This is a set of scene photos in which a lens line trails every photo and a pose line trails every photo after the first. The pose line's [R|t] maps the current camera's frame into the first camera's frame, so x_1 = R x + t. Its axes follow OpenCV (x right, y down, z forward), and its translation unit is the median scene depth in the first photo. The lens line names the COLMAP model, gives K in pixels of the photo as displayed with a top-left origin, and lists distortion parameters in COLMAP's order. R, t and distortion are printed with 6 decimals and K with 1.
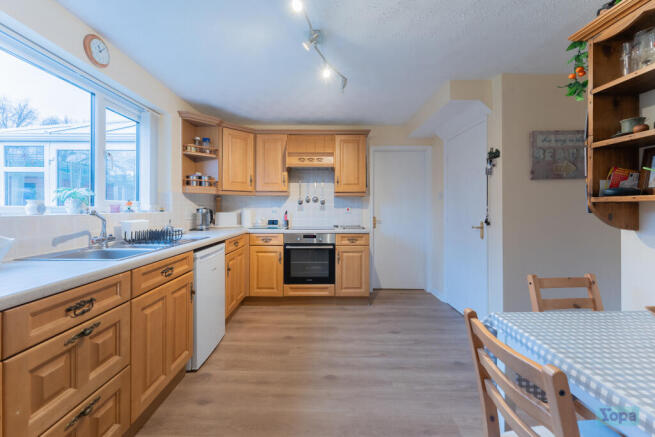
lens RADIAL K [[260.1, 0, 325.3], [0, 260.1, 207.2], [0, 0, 1]] dist [-0.000691, -0.000162]
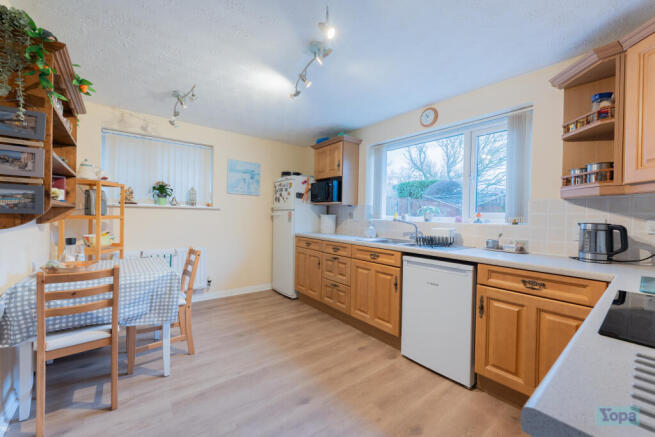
lens RADIAL K [[263.7, 0, 329.1], [0, 263.7, 216.8], [0, 0, 1]] dist [-0.001374, -0.000729]
pose [[-0.778209, -0.014982, -0.627827, 0.557565], [-0.017109, 0.999850, -0.002652, 0.012121], [0.627773, 0.008677, -0.778348, 1.819533]]
